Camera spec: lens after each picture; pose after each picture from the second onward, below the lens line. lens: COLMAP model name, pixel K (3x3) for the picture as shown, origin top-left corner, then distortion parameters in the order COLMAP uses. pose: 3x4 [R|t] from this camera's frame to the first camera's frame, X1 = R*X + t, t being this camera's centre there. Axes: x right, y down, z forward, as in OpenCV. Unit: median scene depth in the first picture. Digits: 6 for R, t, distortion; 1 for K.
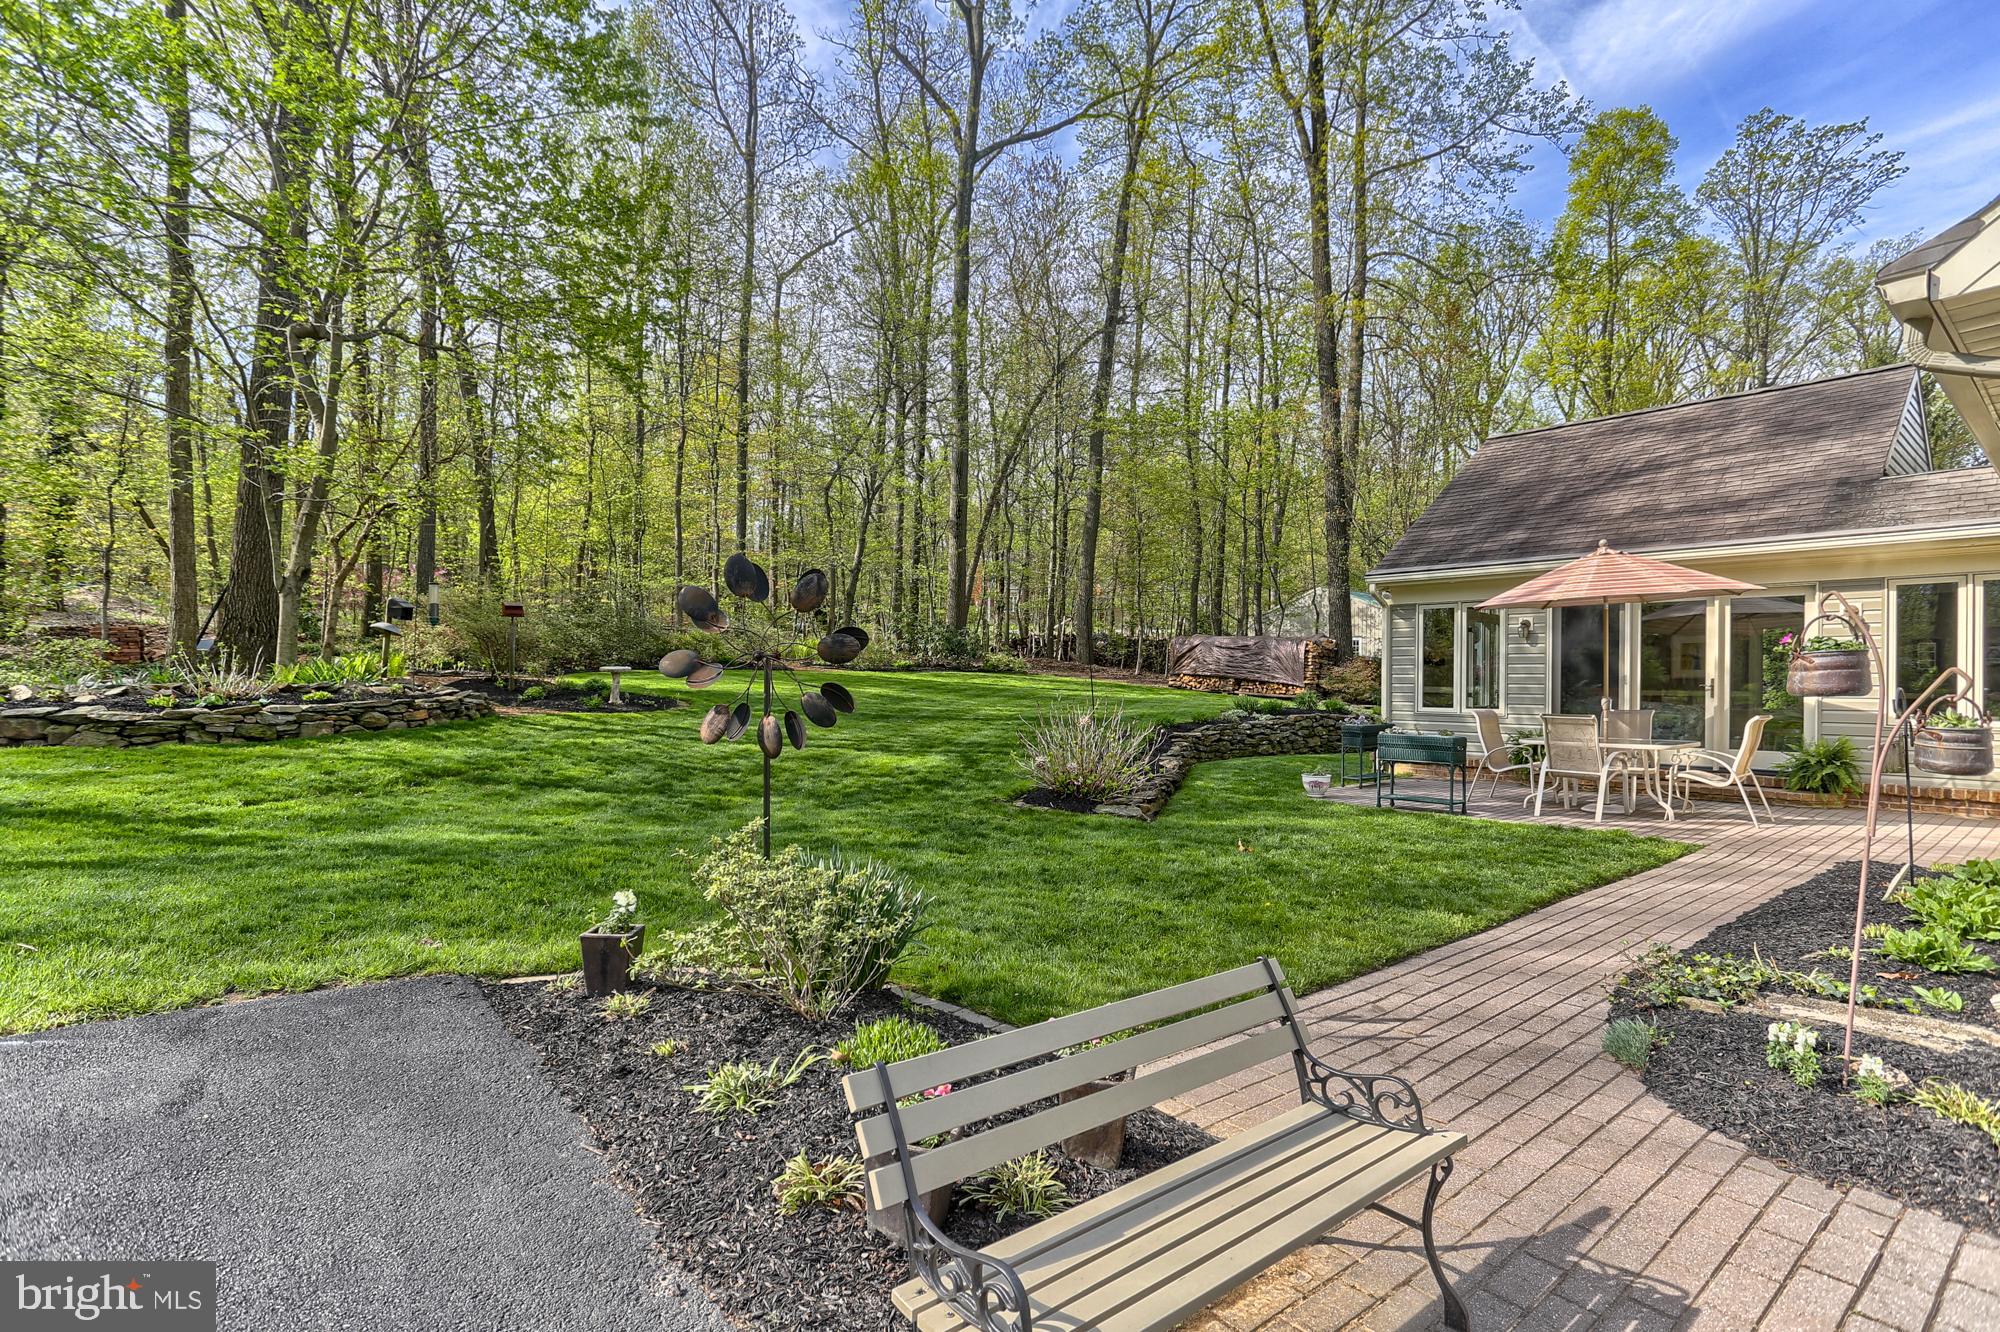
lens RADIAL K [[988.7, 0, 1007.3], [0, 988.7, 659.0], [0, 0, 1]] dist [-0.009920, 0.002731]
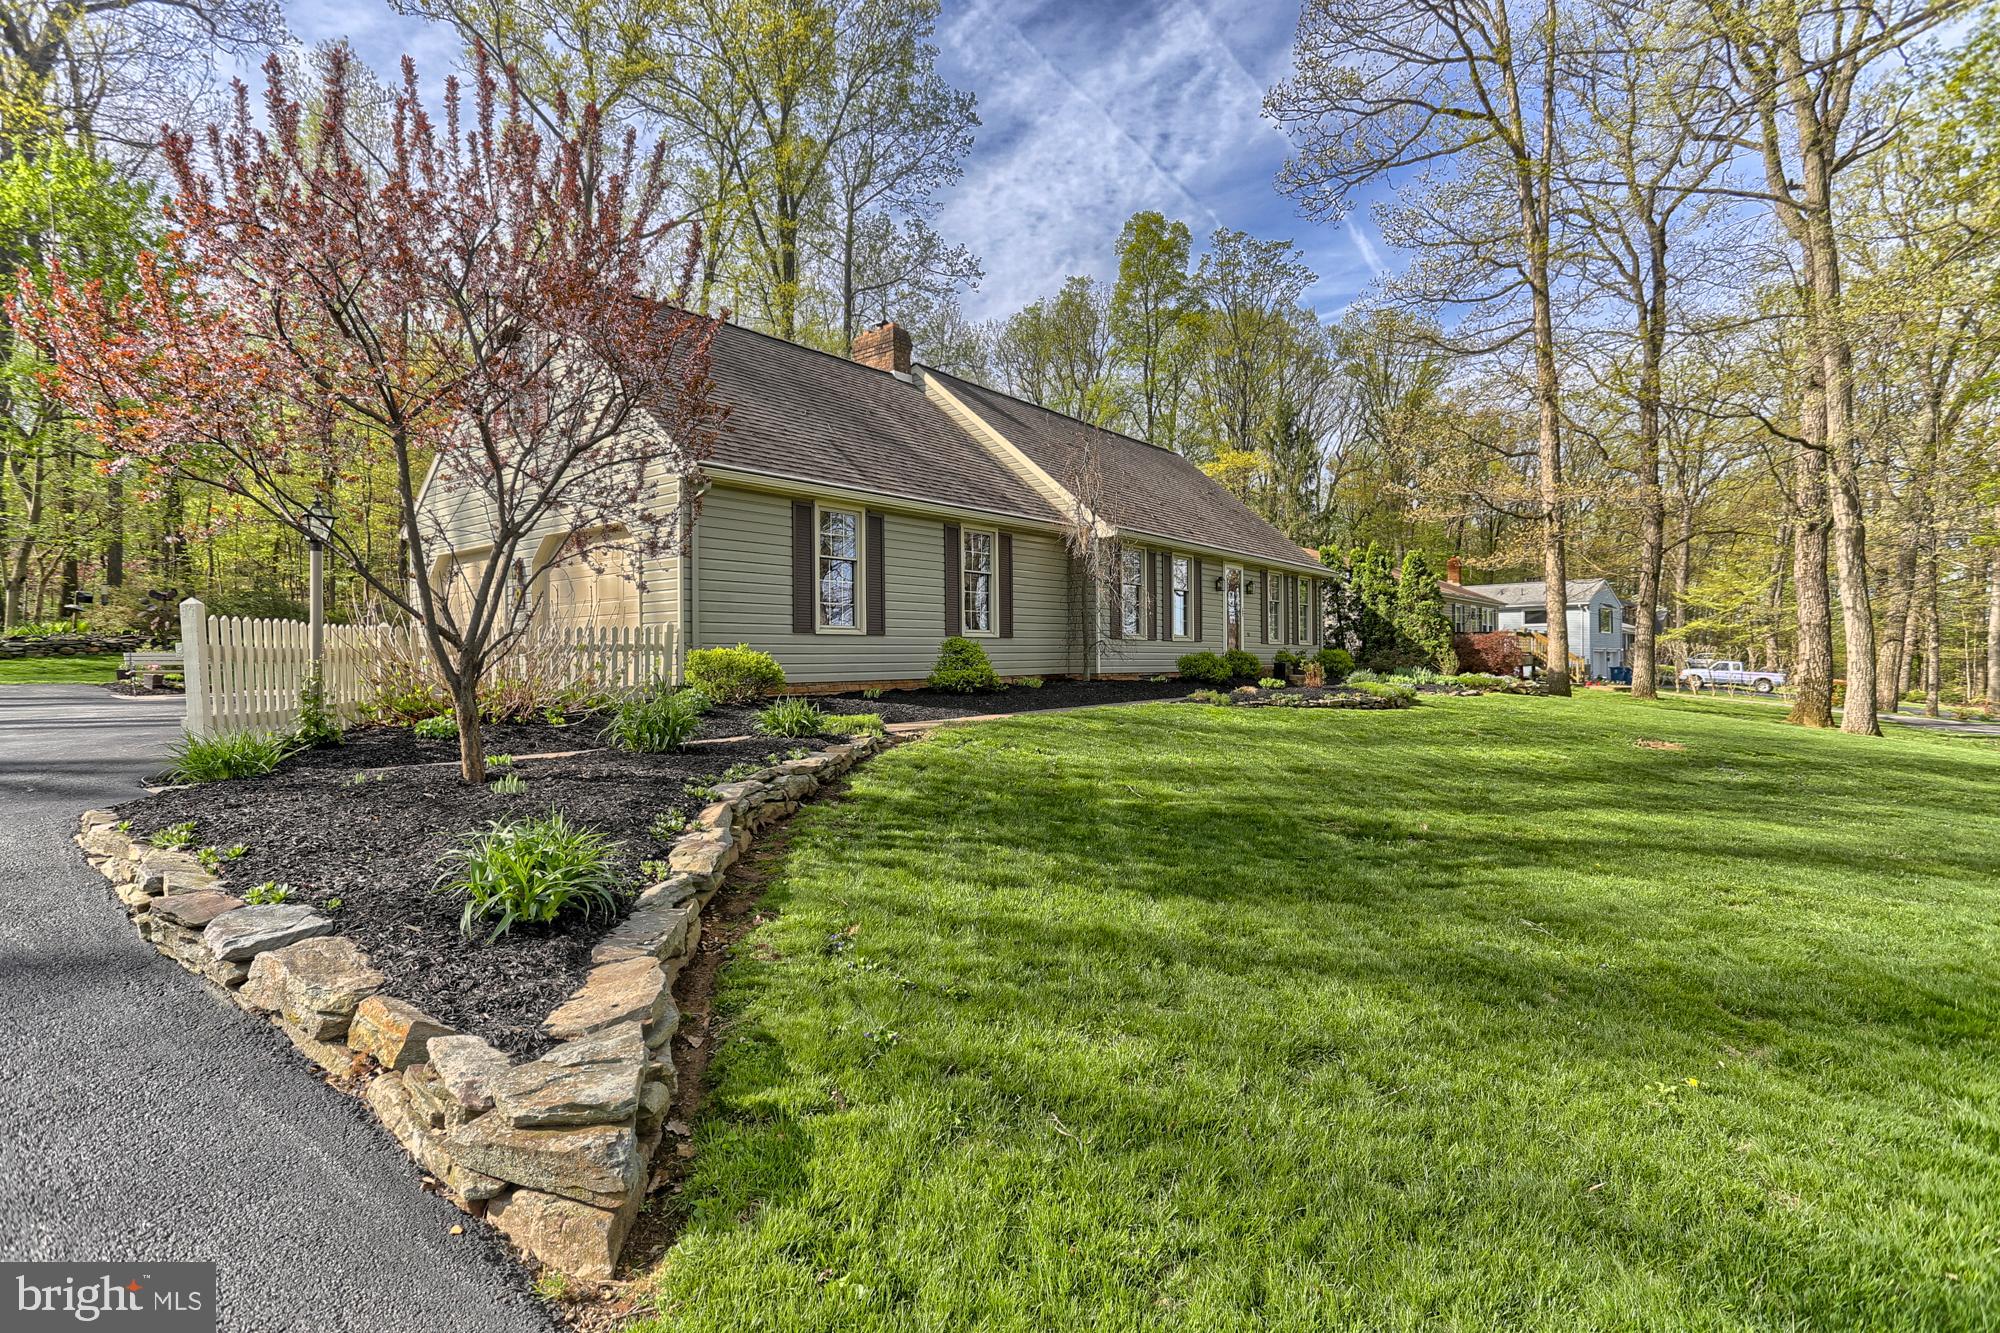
lens RADIAL K [[988.7, 0, 994.7], [0, 988.7, 668.4], [0, 0, 1]] dist [-0.009920, 0.002731]
pose [[0.984032, -0.015659, 0.177299, 0.652616], [0.011442, 0.999627, 0.024779, 0.051897], [-0.177621, -0.022355, 0.983845, -0.987741]]
